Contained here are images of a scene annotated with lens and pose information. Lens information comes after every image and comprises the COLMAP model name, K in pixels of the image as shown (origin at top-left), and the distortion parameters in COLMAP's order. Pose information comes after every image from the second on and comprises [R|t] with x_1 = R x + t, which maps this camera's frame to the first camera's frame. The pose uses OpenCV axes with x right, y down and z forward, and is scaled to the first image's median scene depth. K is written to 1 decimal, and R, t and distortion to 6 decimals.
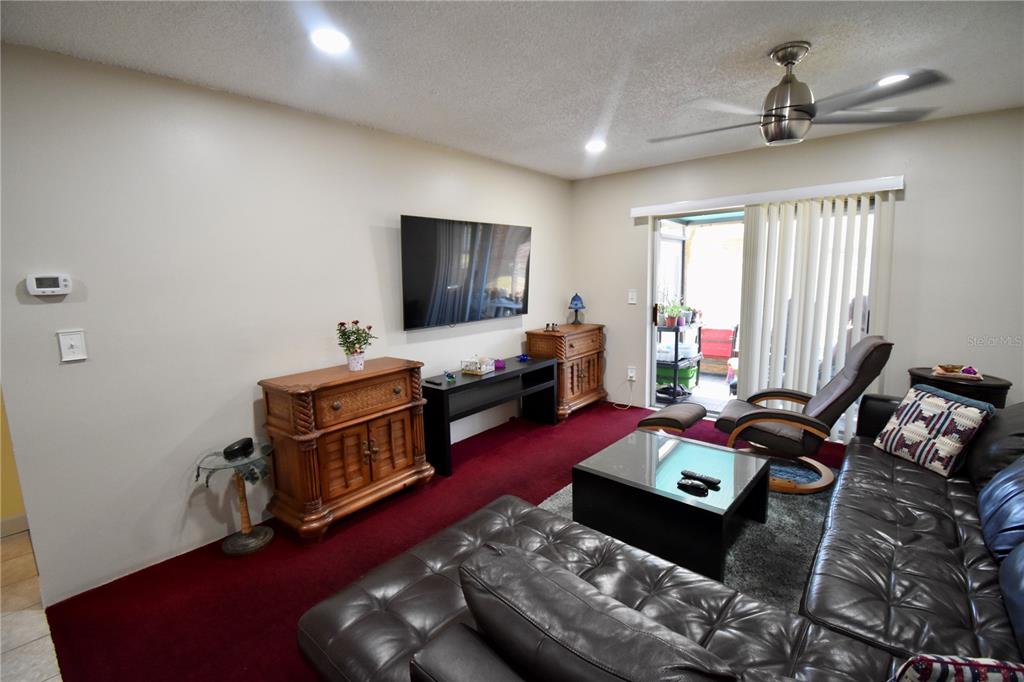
lens RADIAL K [[452.9, 0, 513.8], [0, 452.9, 337.9], [0, 0, 1]] dist [0.019410, -0.025056]
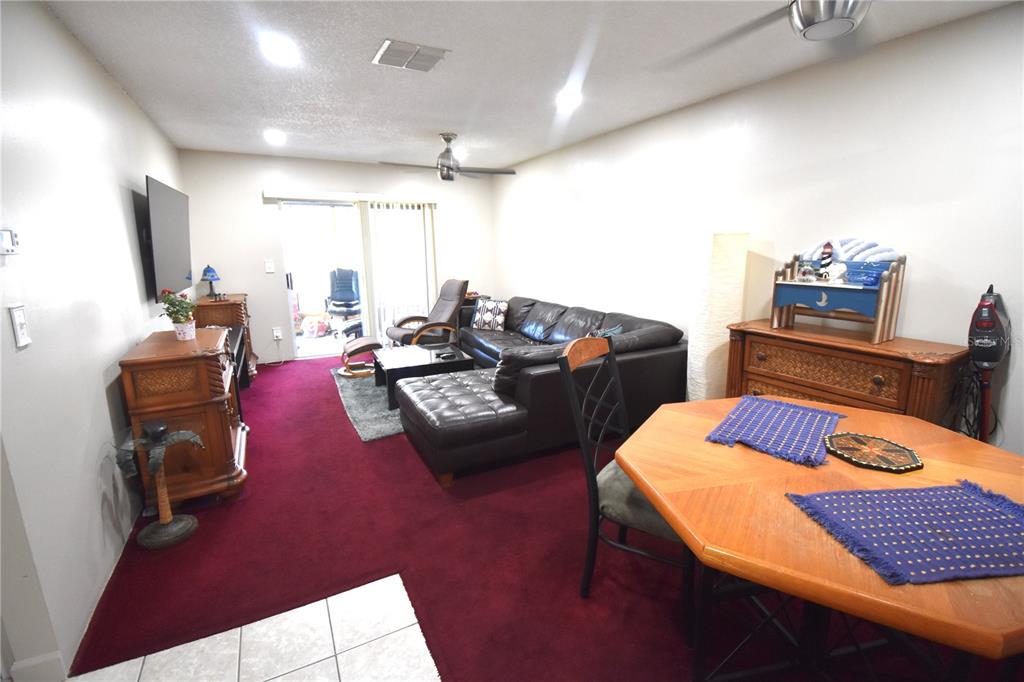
lens RADIAL K [[452.9, 0, 513.8], [0, 452.9, 337.9], [0, 0, 1]] dist [0.019410, -0.025056]
pose [[0.381190, -0.163923, 0.909848, -1.216175], [0.125343, 0.984231, 0.124811, 0.043261], [-0.915960, 0.066467, 0.395726, -0.024382]]
